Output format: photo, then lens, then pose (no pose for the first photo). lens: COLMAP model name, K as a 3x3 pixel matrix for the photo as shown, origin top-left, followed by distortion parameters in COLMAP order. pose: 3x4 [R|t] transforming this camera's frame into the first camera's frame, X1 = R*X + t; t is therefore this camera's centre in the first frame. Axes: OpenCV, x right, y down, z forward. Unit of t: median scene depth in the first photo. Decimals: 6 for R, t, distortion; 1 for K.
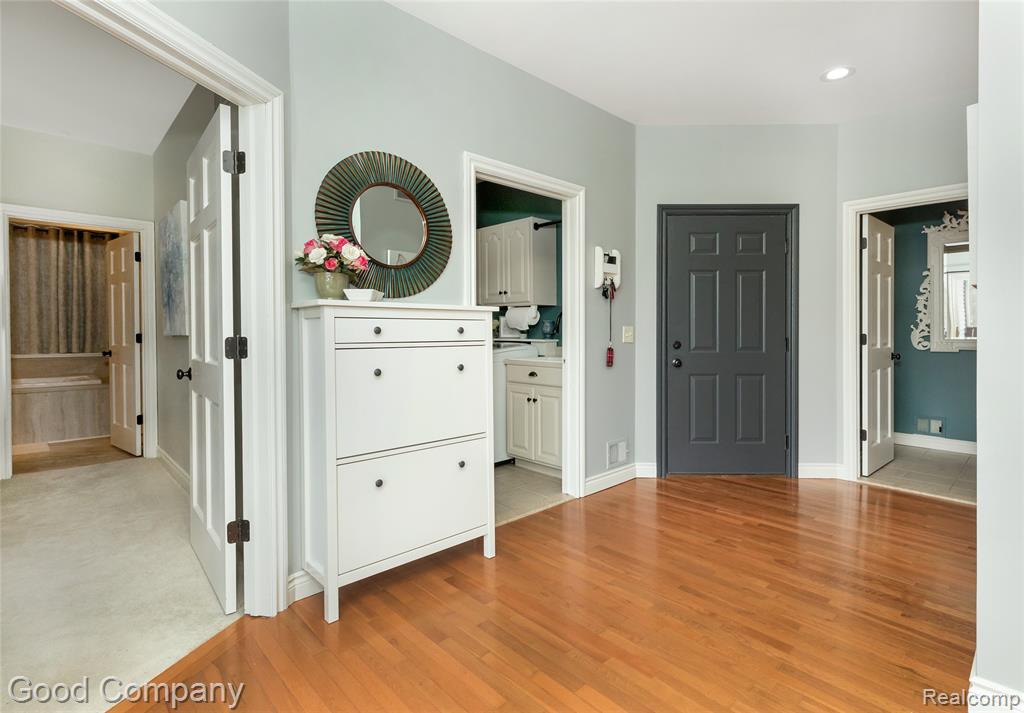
lens RADIAL K [[490.1, 0, 531.8], [0, 490.1, 342.9], [0, 0, 1]] dist [0.006401, 0.000240]
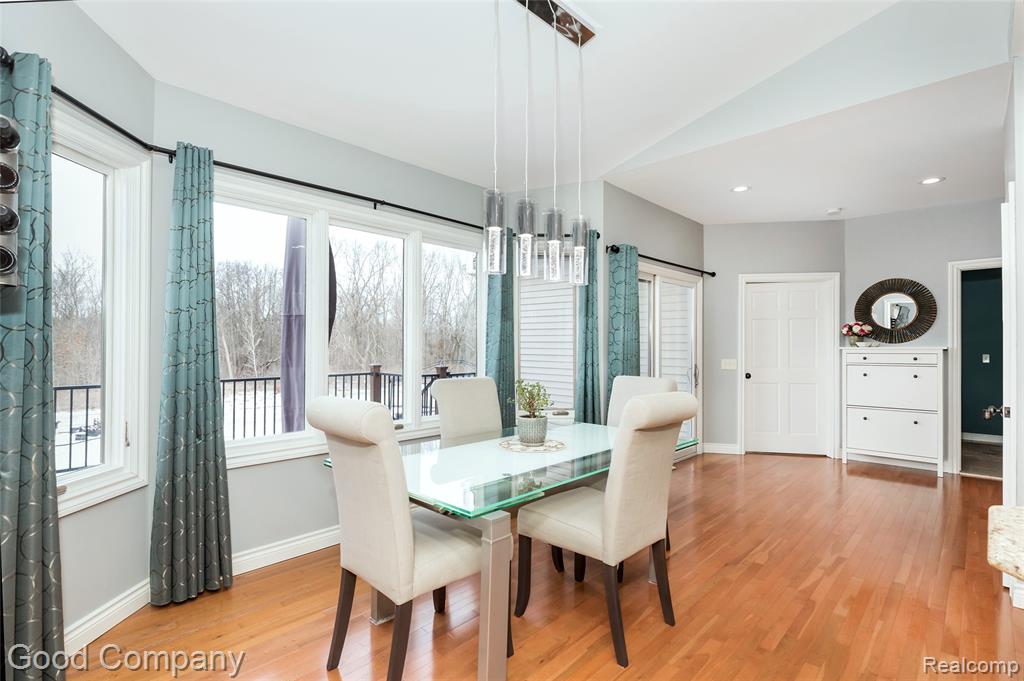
lens RADIAL K [[481.3, 0, 520.5], [0, 481.3, 343.4], [0, 0, 1]] dist [0.002345, 0.000147]
pose [[0.031106, -0.012687, -0.999436, 1.951074], [-0.020609, 0.999699, -0.013332, -0.030163], [0.999304, 0.021012, 0.030835, -0.804832]]
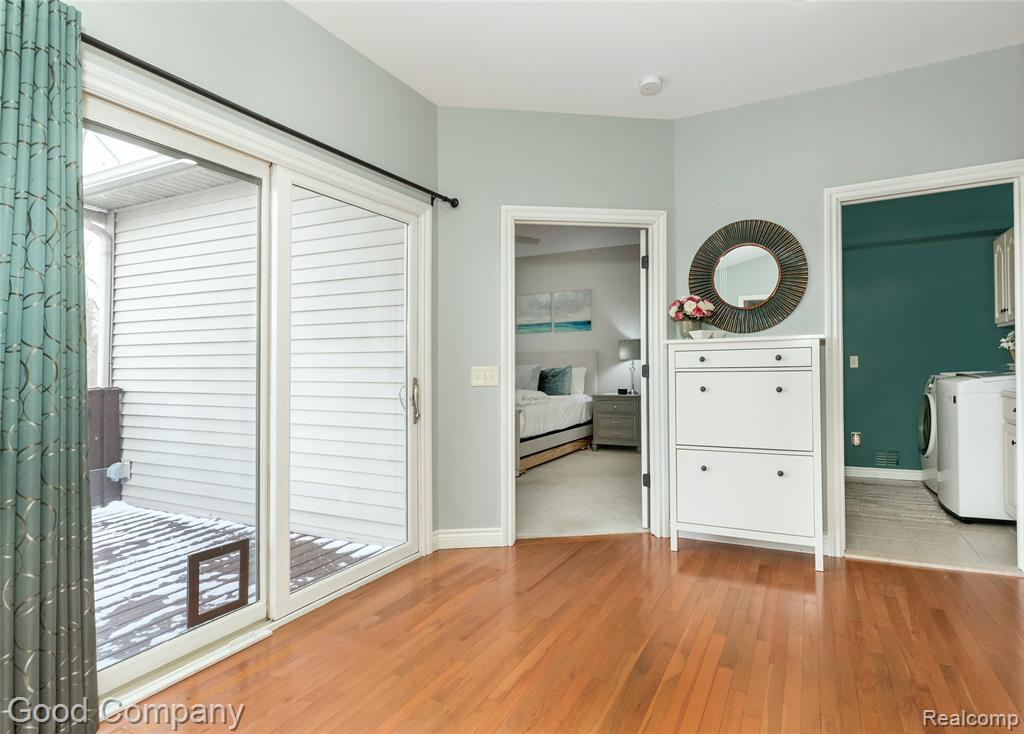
lens RADIAL K [[529.3, 0, 578.5], [0, 529.3, 366.8], [0, 0, 1]] dist [0.011977, -0.000657]
pose [[0.371078, -0.005675, -0.928585, 0.869506], [-0.005653, 0.999949, -0.008370, 0.009997], [0.928585, 0.008355, 0.371027, 0.095327]]
